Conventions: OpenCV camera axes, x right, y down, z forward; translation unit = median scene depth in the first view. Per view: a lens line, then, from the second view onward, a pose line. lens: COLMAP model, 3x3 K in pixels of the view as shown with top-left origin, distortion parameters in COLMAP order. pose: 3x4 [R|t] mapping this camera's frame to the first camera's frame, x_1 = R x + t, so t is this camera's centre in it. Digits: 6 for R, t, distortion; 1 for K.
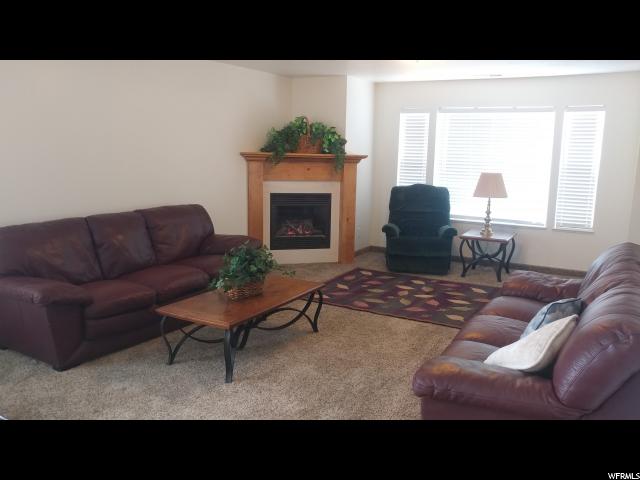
lens RADIAL K [[573.6, 0, 320.0], [0, 573.6, 240.0], [0, 0, 1]] dist [-0.007078, -0.011209]
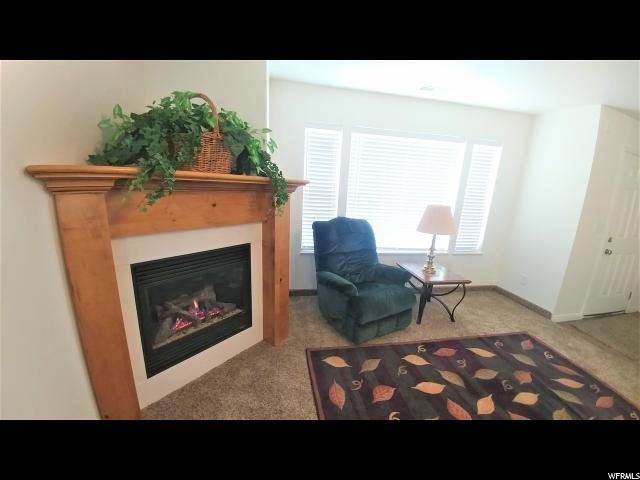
lens RADIAL K [[258.0, 0, 321.7], [0, 258.0, 249.1], [0, 0, 1]] dist [0.000567, -0.025337]
pose [[0.761155, -0.138310, 0.633651, -0.100173], [0.070384, 0.988842, 0.131292, -0.109844], [-0.644739, -0.055335, 0.762397, 0.772243]]
